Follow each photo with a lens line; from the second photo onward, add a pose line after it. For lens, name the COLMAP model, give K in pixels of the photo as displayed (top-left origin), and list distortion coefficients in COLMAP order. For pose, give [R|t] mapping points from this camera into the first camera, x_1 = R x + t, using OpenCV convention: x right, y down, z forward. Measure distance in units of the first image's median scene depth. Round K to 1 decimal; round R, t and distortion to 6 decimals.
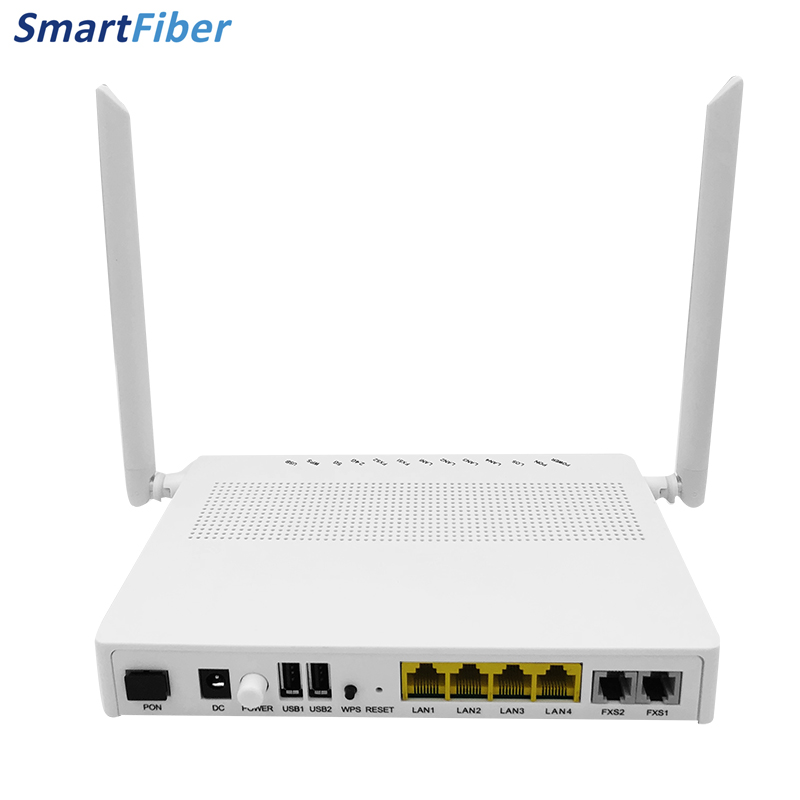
lens RADIAL K [[1029.6, 0, 393.0], [0, 1029.6, 398.2], [0, 0, 1]] dist [0.030524, 0.000000]
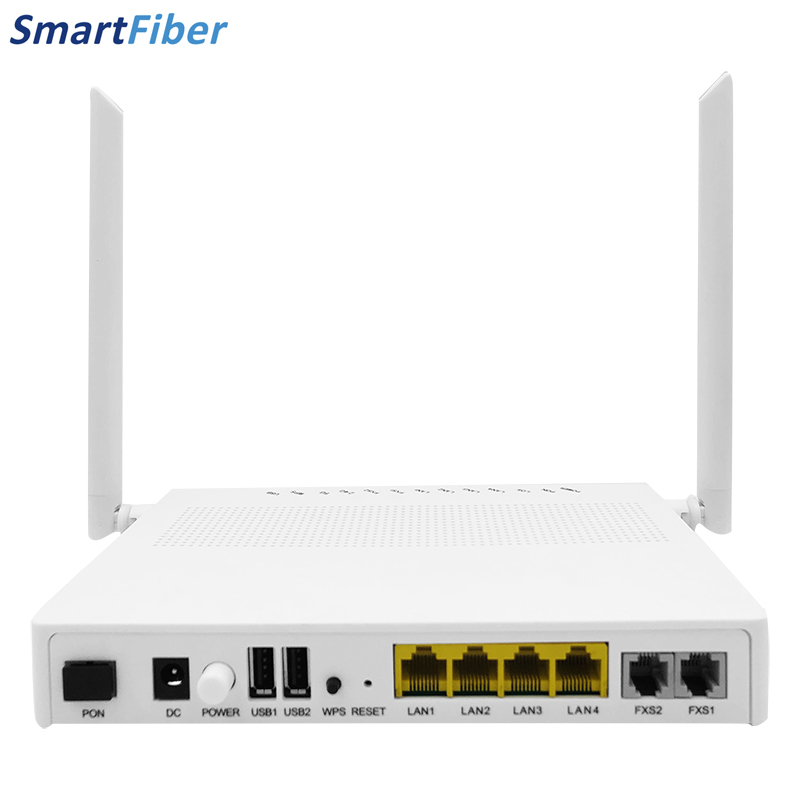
lens RADIAL K [[1029.6, 0, 408.2], [0, 1029.6, 403.4], [0, 0, 1]] dist [0.030524, 0.000000]
pose [[0.999799, 0.004120, 0.019645, 0.001753], [0.001699, 0.957819, -0.287366, 0.304078], [-0.020001, 0.287341, 0.957619, 0.132987]]
